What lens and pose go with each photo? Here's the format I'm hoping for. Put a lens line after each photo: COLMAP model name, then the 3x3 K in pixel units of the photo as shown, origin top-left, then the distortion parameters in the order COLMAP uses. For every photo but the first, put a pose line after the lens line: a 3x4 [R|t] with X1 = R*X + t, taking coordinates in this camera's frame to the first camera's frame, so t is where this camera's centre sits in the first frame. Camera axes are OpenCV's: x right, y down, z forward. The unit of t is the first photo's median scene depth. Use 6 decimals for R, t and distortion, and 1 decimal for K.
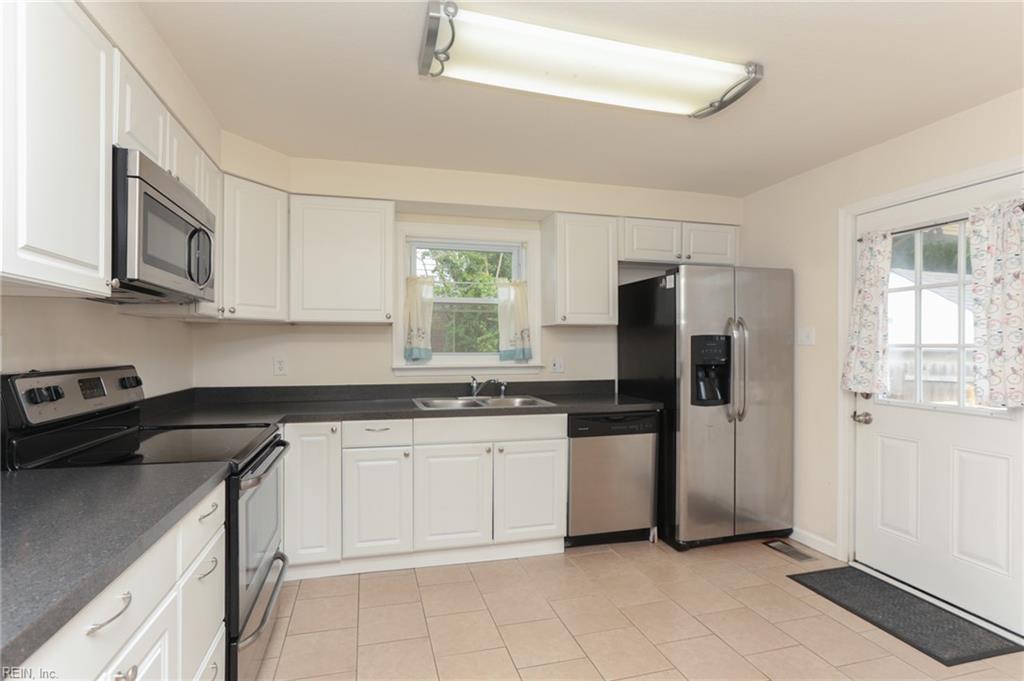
lens RADIAL K [[492.6, 0, 512.0], [0, 492.6, 340.5], [0, 0, 1]] dist [-0.040079, 0.028361]
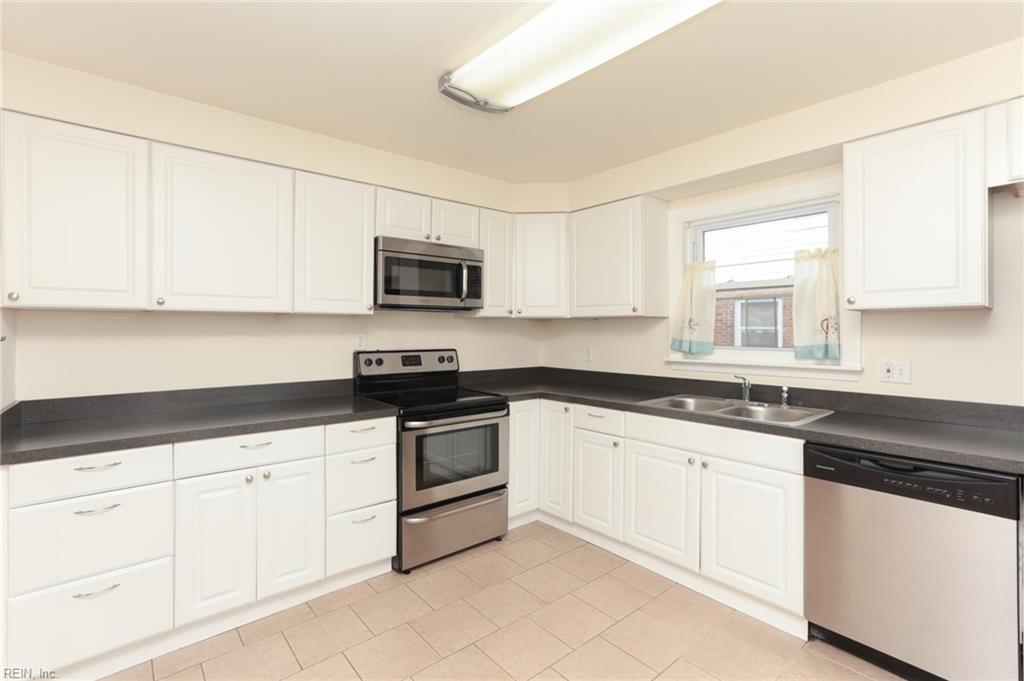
lens RADIAL K [[480.8, 0, 476.3], [0, 480.8, 320.9], [0, 0, 1]] dist [-0.051288, 0.038414]
pose [[0.387155, -0.017562, -0.921847, 0.557850], [0.009385, 0.999842, -0.015107, -0.014408], [0.921967, -0.002803, 0.387258, 0.316842]]
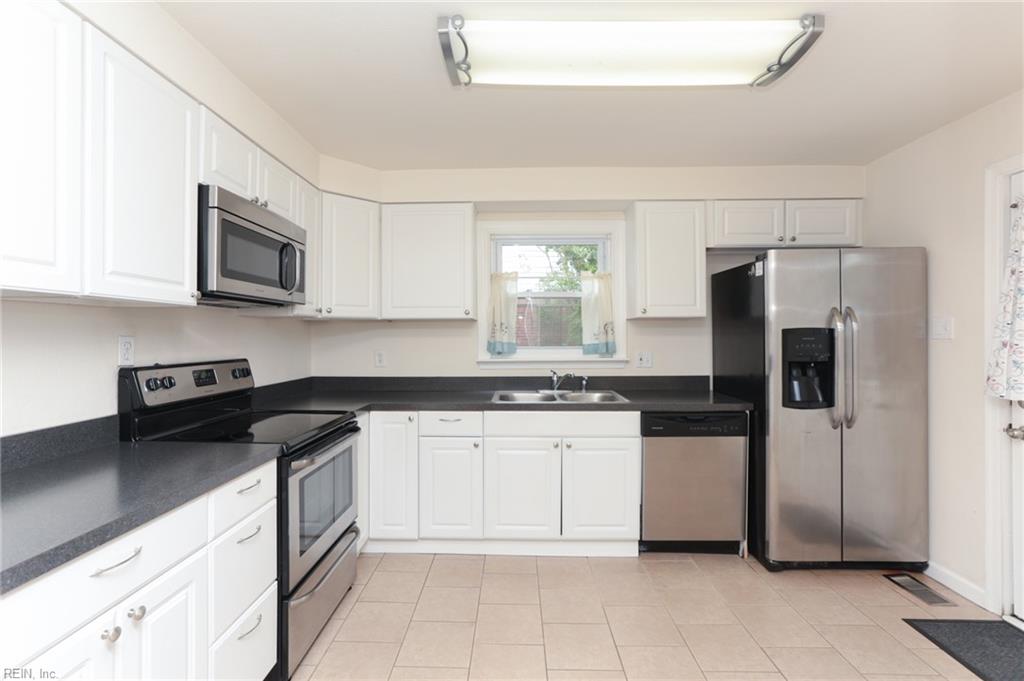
lens RADIAL K [[490.7, 0, 518.2], [0, 490.7, 328.6], [0, 0, 1]] dist [-0.026870, 0.016577]
pose [[0.959637, -0.007874, -0.281133, 0.154394], [0.007271, 0.999968, -0.003187, -0.011020], [0.281149, 0.001014, 0.959664, 0.019866]]
